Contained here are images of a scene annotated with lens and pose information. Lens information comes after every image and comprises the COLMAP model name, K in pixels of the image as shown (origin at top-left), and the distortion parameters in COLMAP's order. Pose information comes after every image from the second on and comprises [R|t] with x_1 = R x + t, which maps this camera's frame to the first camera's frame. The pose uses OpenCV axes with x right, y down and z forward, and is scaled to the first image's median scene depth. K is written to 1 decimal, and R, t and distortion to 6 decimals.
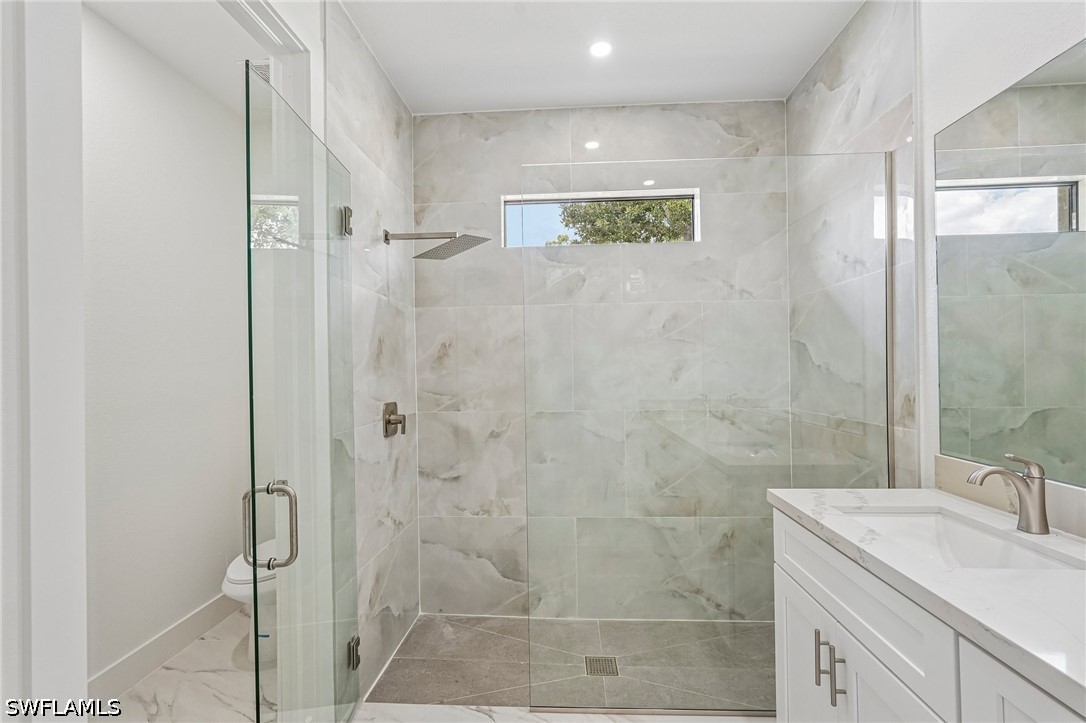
lens RADIAL K [[479.2, 0, 544.1], [0, 479.2, 362.1], [0, 0, 1]] dist [-0.010558, 0.005249]
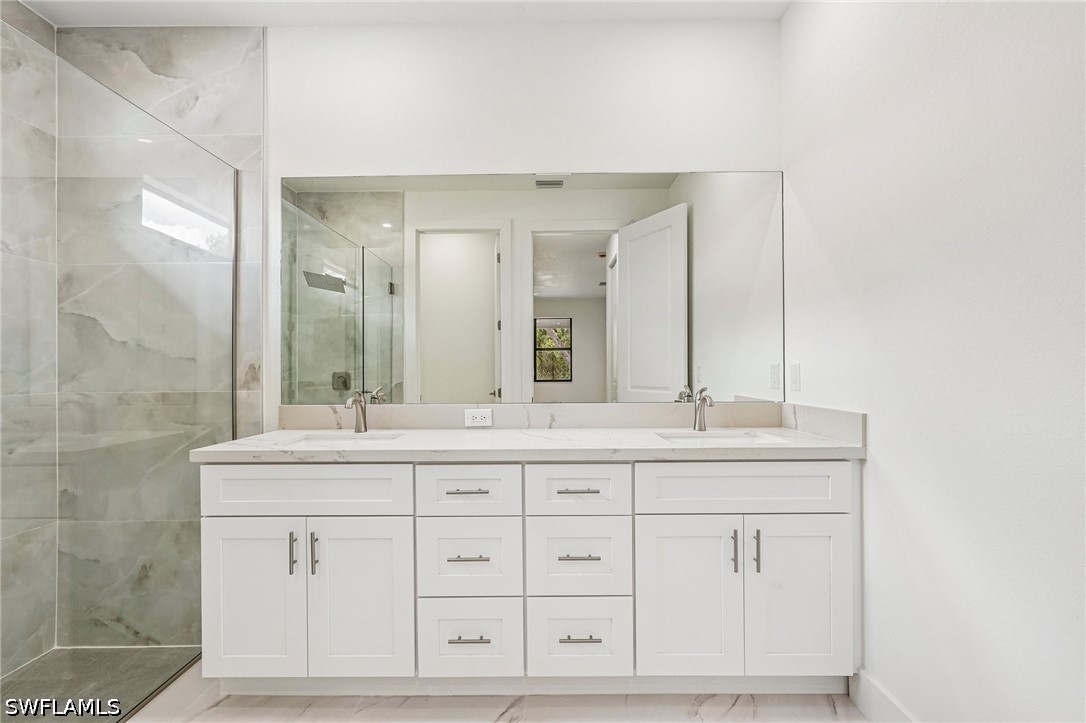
lens RADIAL K [[479.2, 0, 543.1], [0, 479.2, 367.0], [0, 0, 1]] dist [-0.010558, 0.005249]
pose [[-0.065729, 0.017907, 0.997677, -0.557225], [-0.002535, 0.999833, -0.018112, 0.093069], [-0.997834, -0.003720, -0.065672, 0.285036]]
